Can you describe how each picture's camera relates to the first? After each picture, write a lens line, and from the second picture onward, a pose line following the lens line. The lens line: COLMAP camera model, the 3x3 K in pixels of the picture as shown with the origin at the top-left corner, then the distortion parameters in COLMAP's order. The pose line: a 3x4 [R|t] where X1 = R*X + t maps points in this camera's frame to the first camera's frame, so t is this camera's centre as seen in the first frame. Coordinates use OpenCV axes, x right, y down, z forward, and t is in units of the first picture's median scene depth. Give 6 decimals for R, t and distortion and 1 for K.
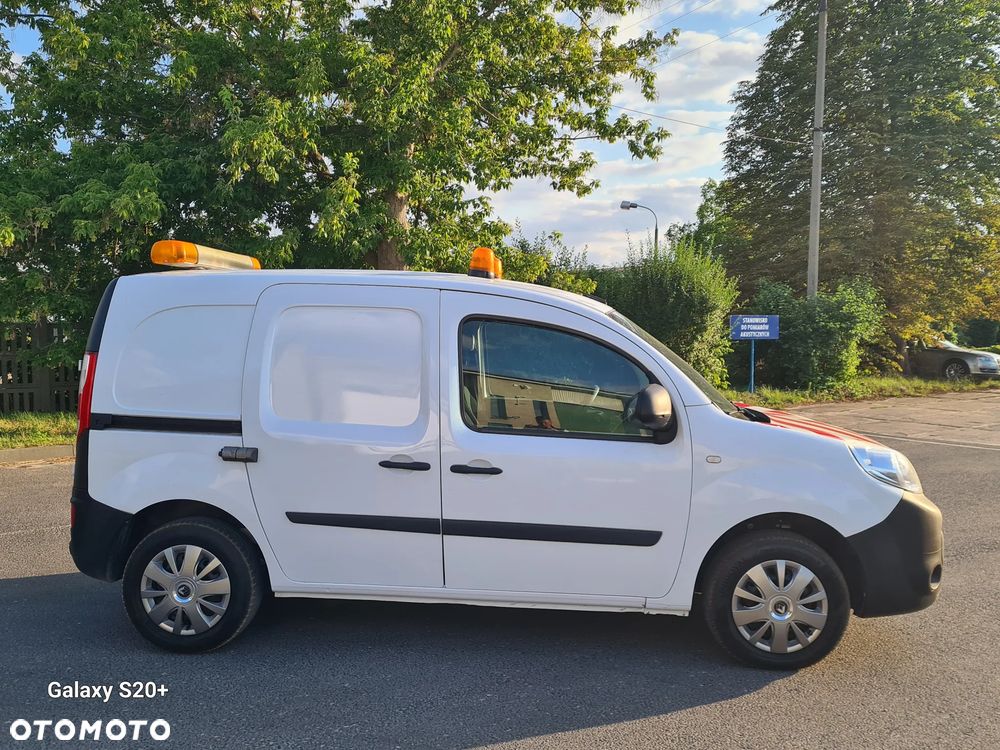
lens RADIAL K [[883.5, 0, 507.4], [0, 883.5, 376.7], [0, 0, 1]] dist [0.059382, 0.000295]
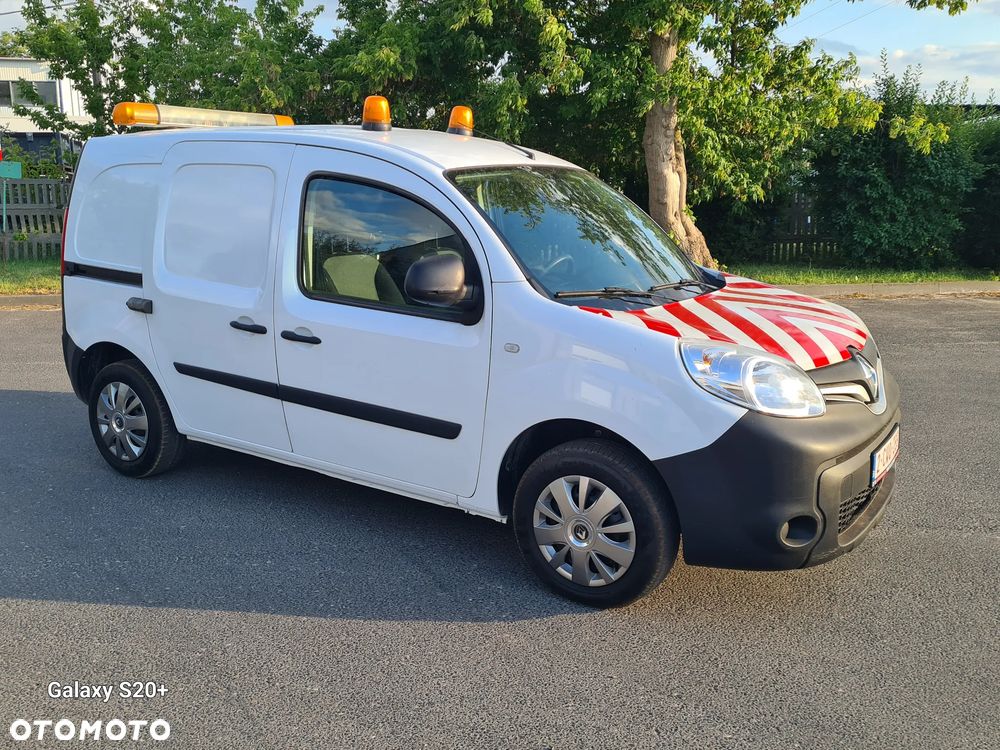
lens RADIAL K [[881.3, 0, 501.5], [0, 881.3, 356.4], [0, 0, 1]] dist [0.044356, -0.009888]
pose [[0.876331, 0.091370, -0.472965, 0.603604], [-0.024146, 0.988944, 0.146312, -0.019554], [0.481104, -0.116798, 0.868848, 0.269349]]
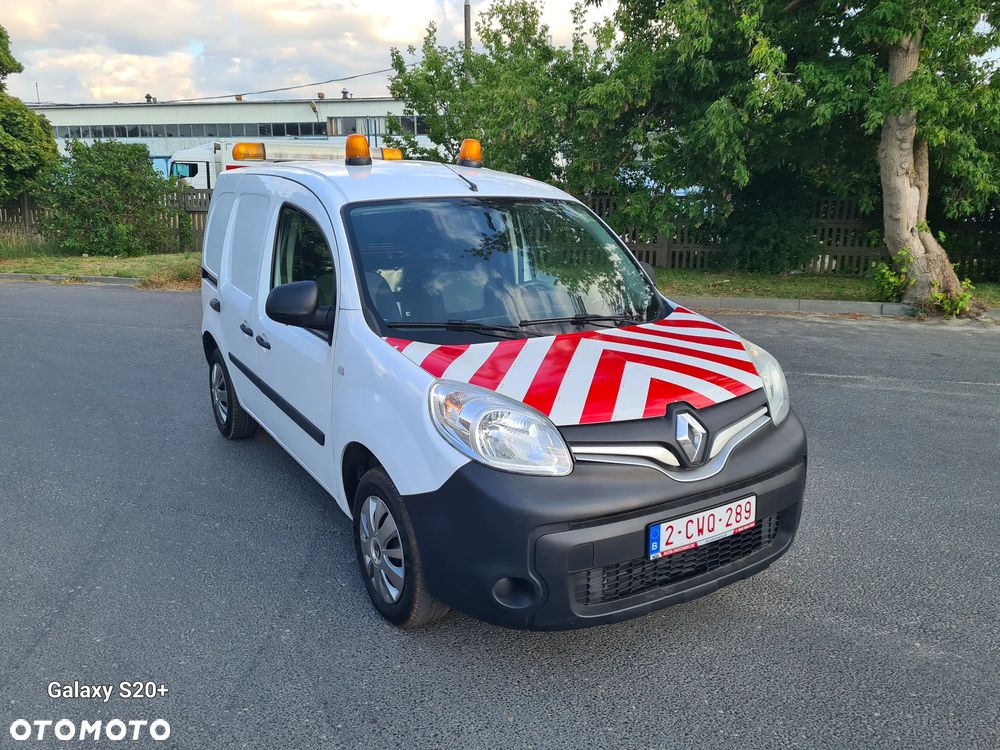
lens RADIAL K [[761.0, 0, 522.5], [0, 761.0, 363.4], [0, 0, 1]] dist [0.049500, -0.006485]
pose [[0.601359, 0.175468, -0.779473, 0.930785], [-0.042132, 0.981193, 0.188373, -0.067560], [0.797867, -0.080439, 0.597443, 0.668773]]
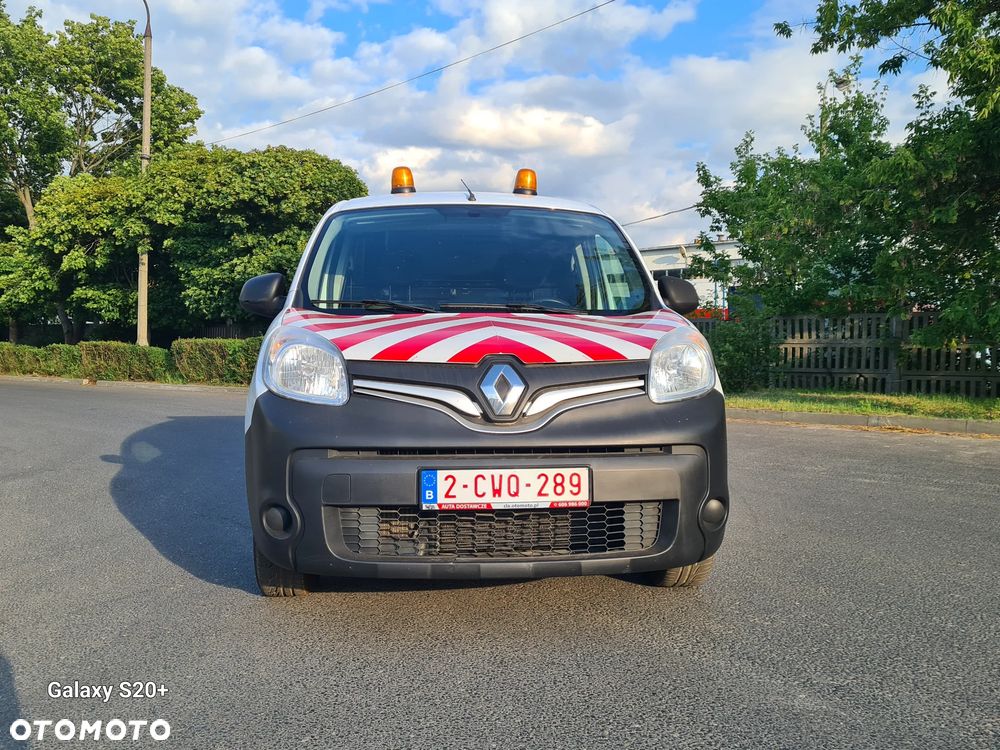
lens RADIAL K [[883.5, 0, 507.4], [0, 883.5, 376.7], [0, 0, 1]] dist [0.059382, 0.000295]
pose [[0.167193, 0.024845, -0.985611, 1.192210], [-0.045796, 0.998799, 0.017409, 0.093854], [0.984860, 0.042226, 0.168130, 1.066877]]
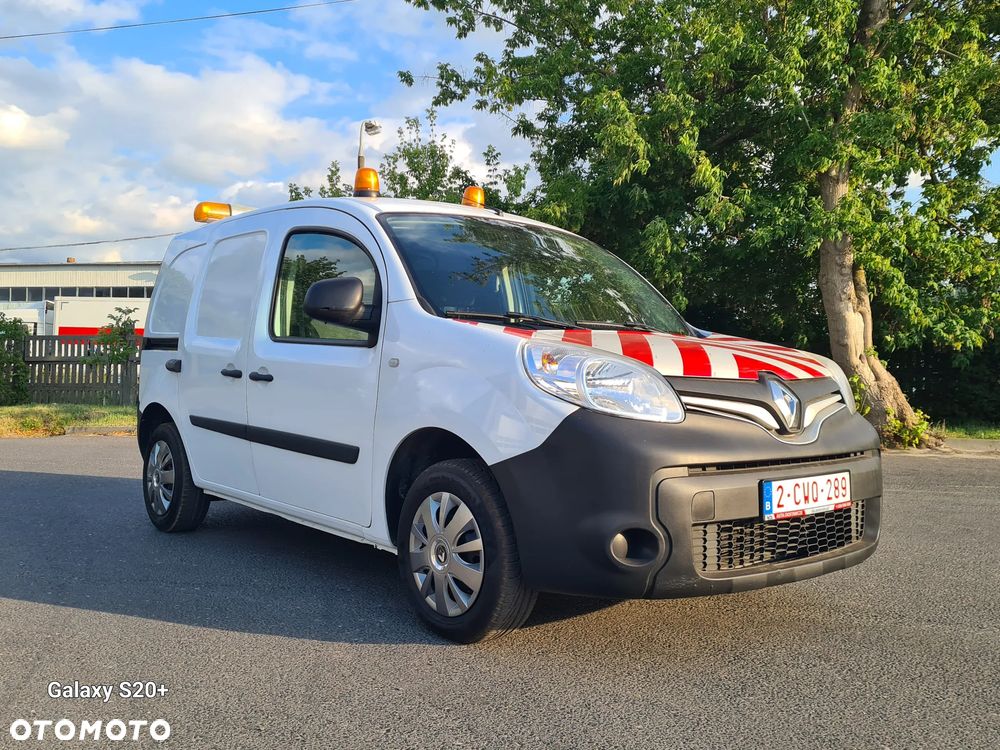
lens RADIAL K [[884.5, 0, 512.7], [0, 884.5, 356.4], [0, 0, 1]] dist [0.048032, 0.010273]
pose [[0.701391, -0.014246, -0.712634, 0.885356], [-0.038152, 0.997617, -0.057493, 0.127954], [0.711755, 0.067513, 0.699176, 0.487209]]
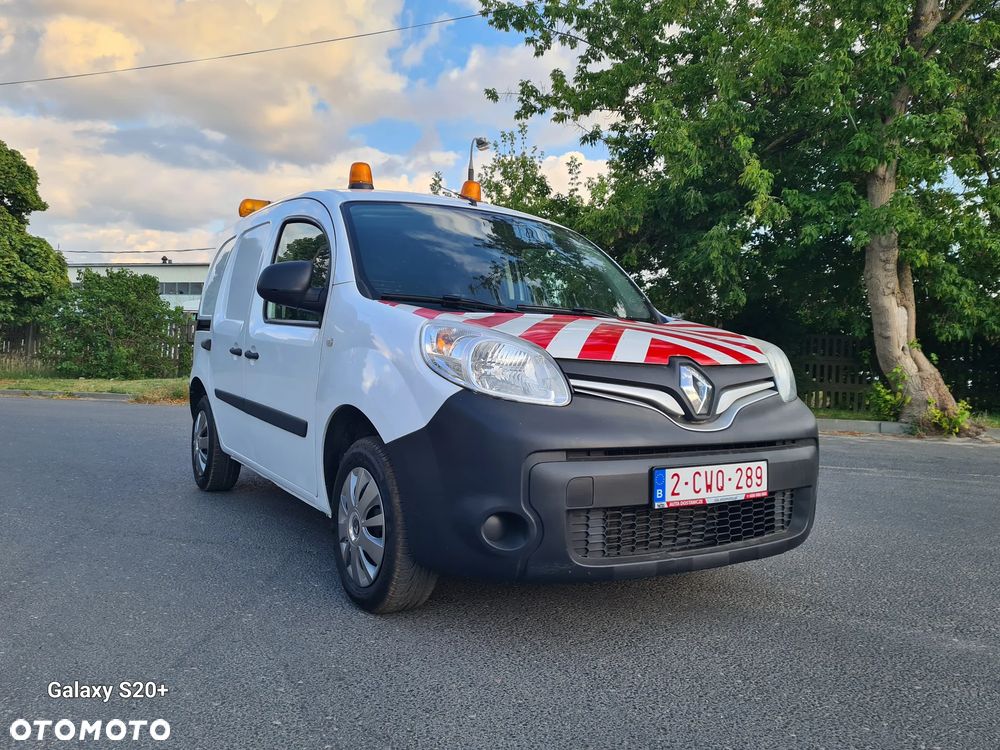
lens RADIAL K [[761.5, 0, 522.8], [0, 761.5, 374.2], [0, 0, 1]] dist [0.047350, 0.003244]
pose [[0.605211, 0.026237, -0.795633, 0.925476], [-0.060451, 0.998086, -0.013070, 0.120106], [0.793767, 0.056007, 0.605638, 0.683869]]
